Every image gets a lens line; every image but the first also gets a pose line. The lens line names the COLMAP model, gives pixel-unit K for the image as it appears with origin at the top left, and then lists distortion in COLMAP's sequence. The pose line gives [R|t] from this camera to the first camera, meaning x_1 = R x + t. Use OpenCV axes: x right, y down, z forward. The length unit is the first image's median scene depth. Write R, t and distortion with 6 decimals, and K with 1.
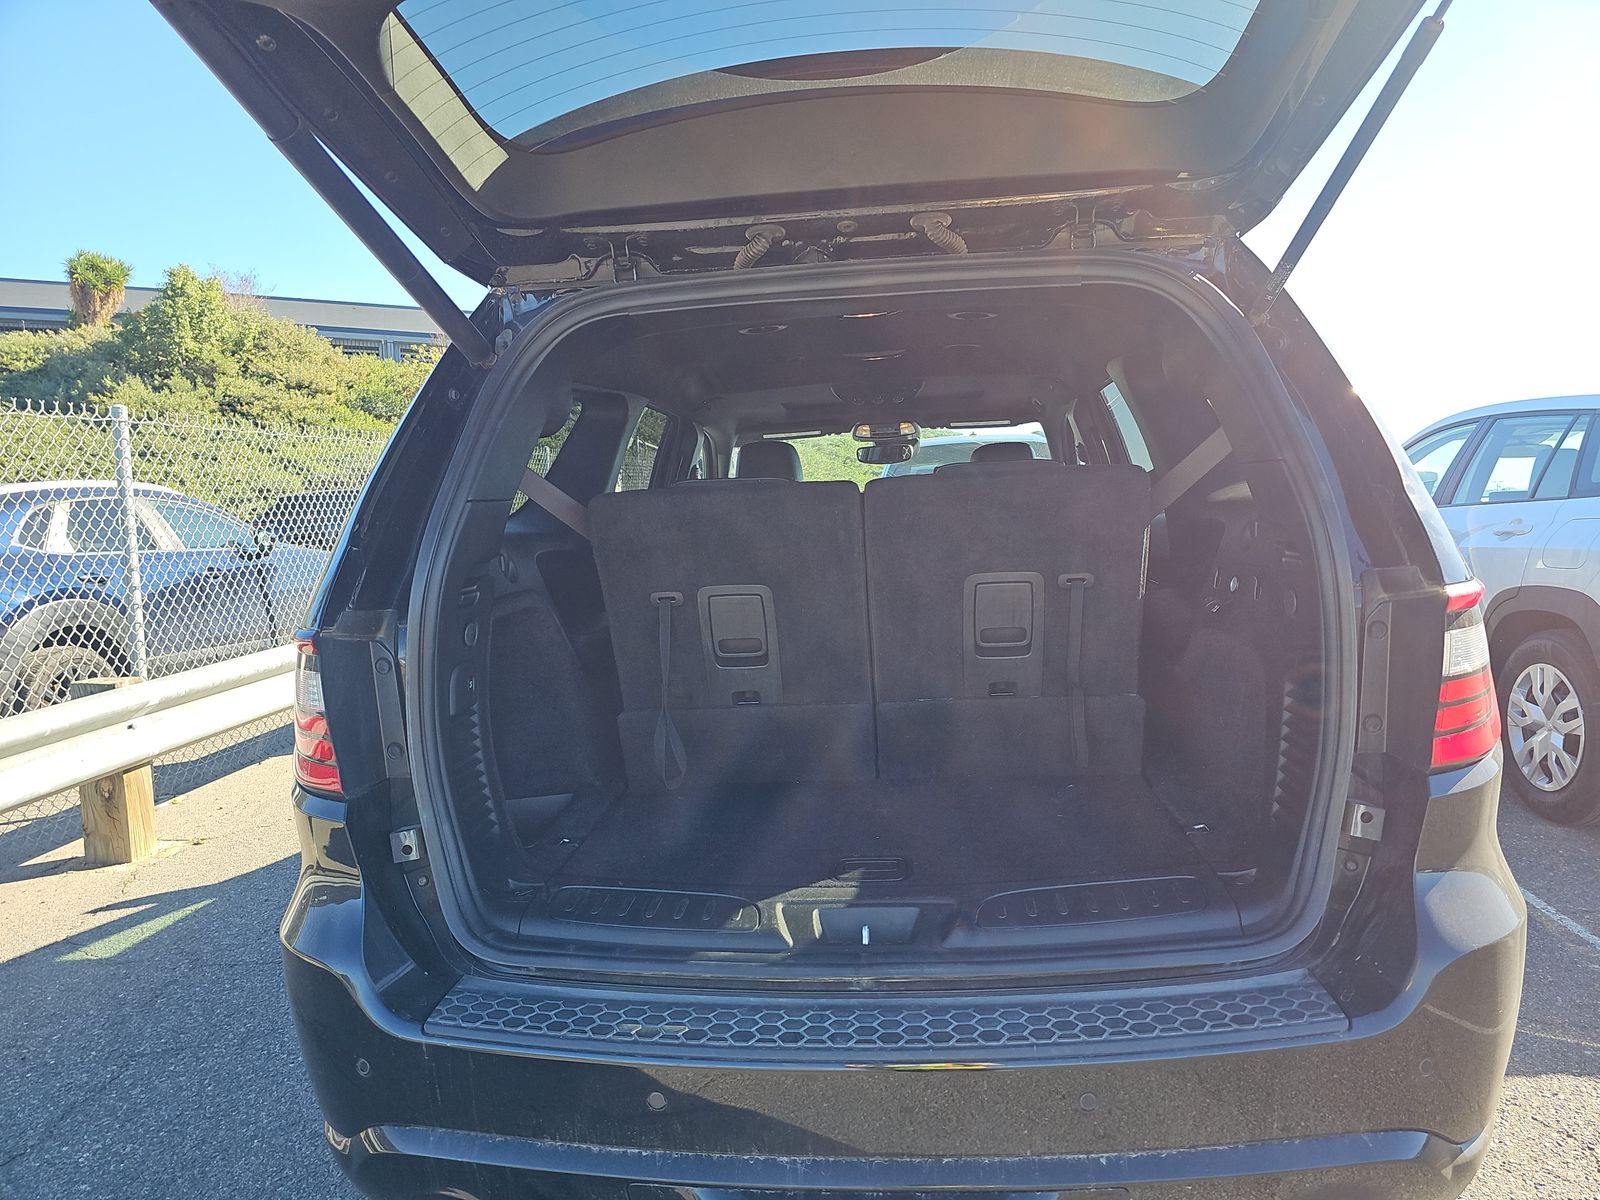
lens RADIAL K [[973.8, 0, 800.0], [0, 973.8, 600.0], [0, 0, 1]] dist [-0.000232, -0.001723]
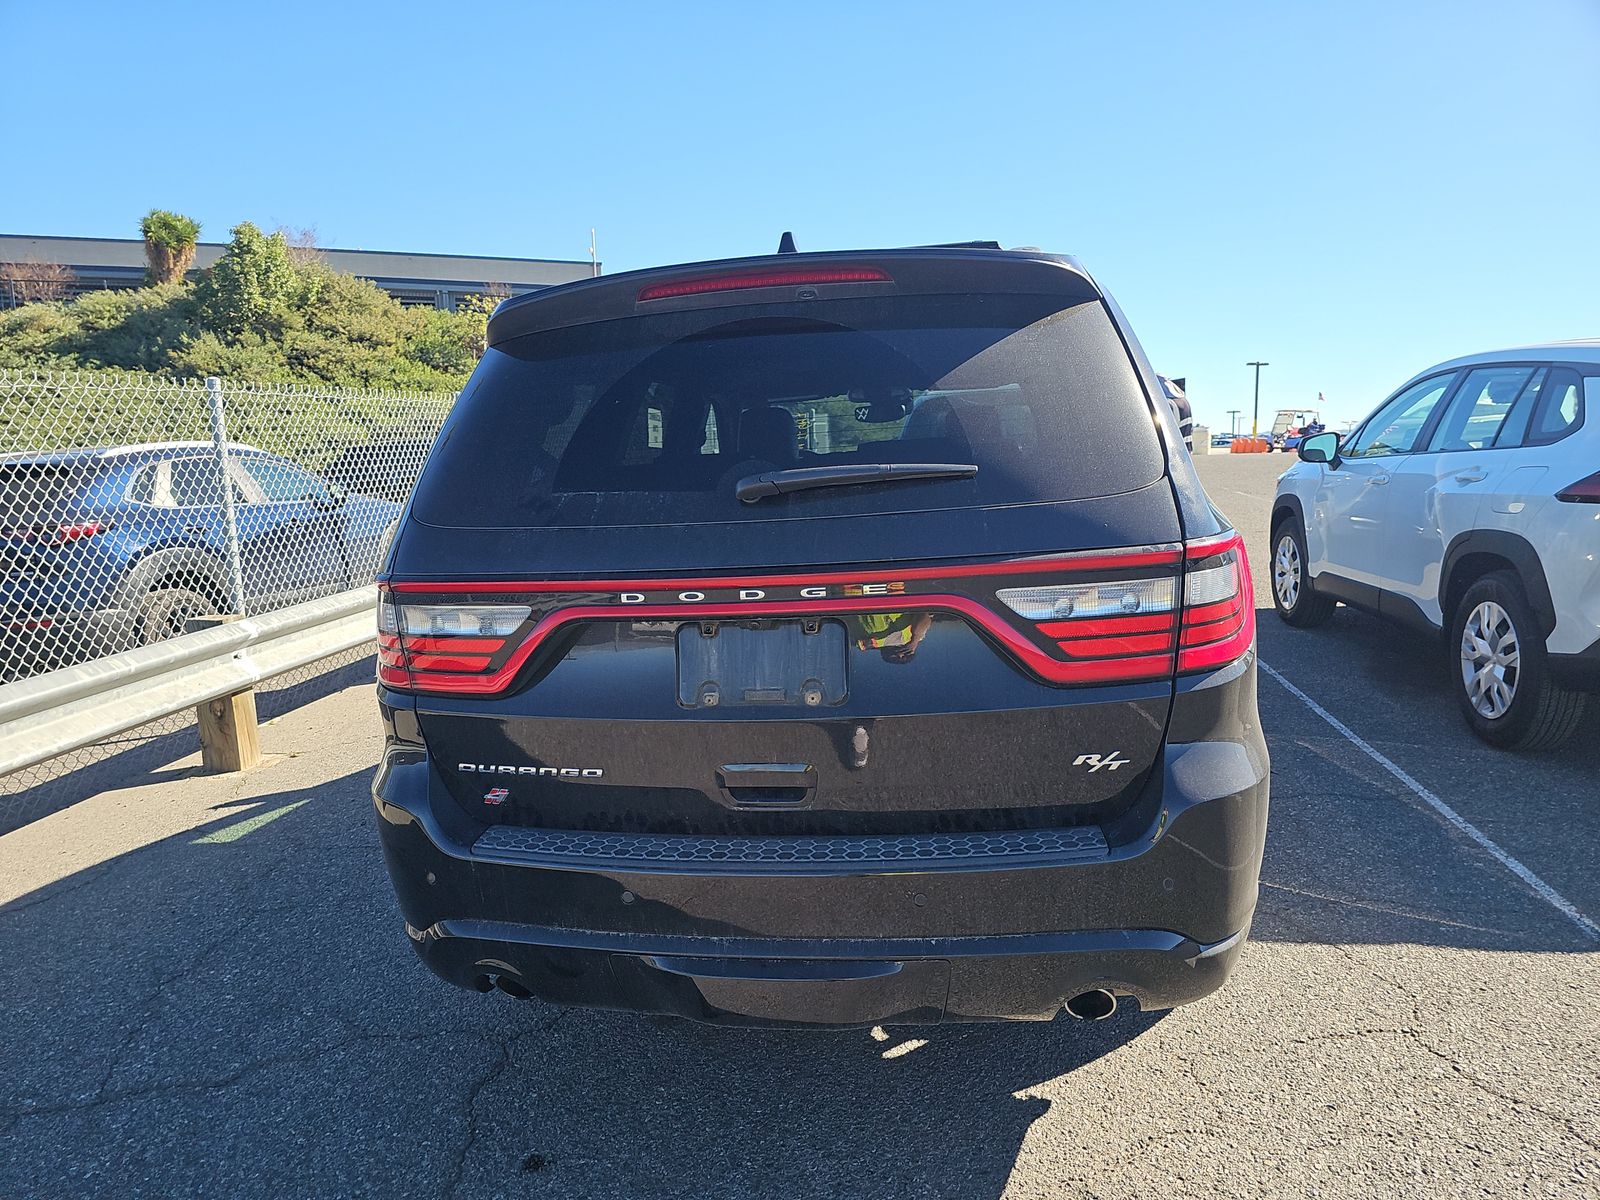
lens RADIAL K [[1019.0, 0, 800.0], [0, 1019.0, 600.0], [0, 0, 1]] dist [-0.001622, -0.002403]
pose [[0.997434, -0.001379, -0.071572, 0.066471], [0.005525, 0.998316, 0.057752, -0.004556], [0.071372, -0.057999, 0.995762, -0.142740]]
